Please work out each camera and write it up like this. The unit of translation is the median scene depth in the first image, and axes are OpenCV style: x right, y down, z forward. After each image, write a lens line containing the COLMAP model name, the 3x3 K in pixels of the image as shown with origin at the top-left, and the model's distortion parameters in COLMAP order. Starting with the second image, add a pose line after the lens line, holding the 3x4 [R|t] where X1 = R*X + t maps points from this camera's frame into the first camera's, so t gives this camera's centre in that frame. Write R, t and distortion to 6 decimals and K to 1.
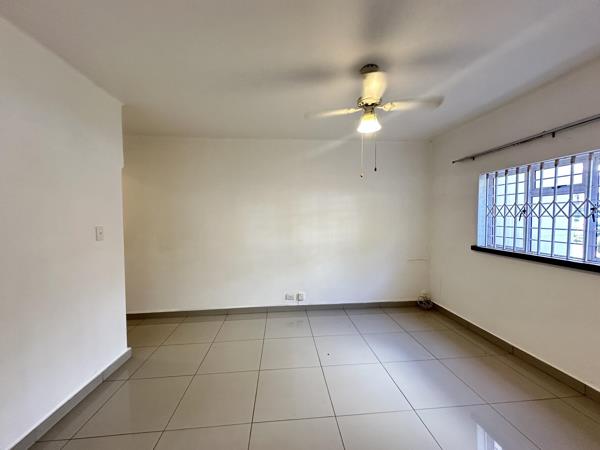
lens RADIAL K [[239.0, 0, 299.0], [0, 239.0, 226.1], [0, 0, 1]] dist [-0.006747, 0.001022]
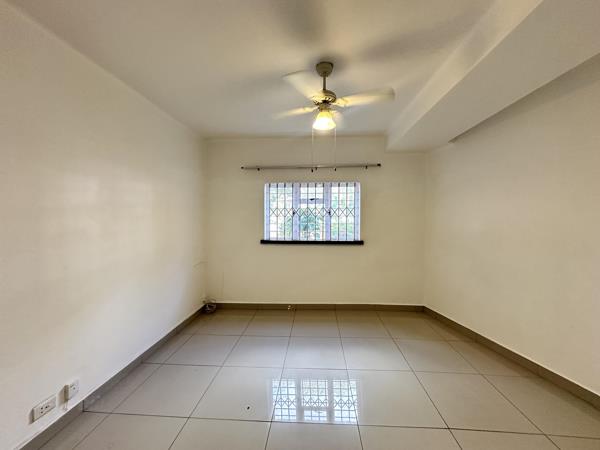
lens RADIAL K [[239.0, 0, 301.1], [0, 239.0, 221.9], [0, 0, 1]] dist [-0.006747, 0.001022]
pose [[0.149061, -0.010676, 0.988770, -0.457585], [0.041237, 0.999139, 0.004572, -0.008684], [-0.987968, 0.040092, 0.149373, 0.603658]]
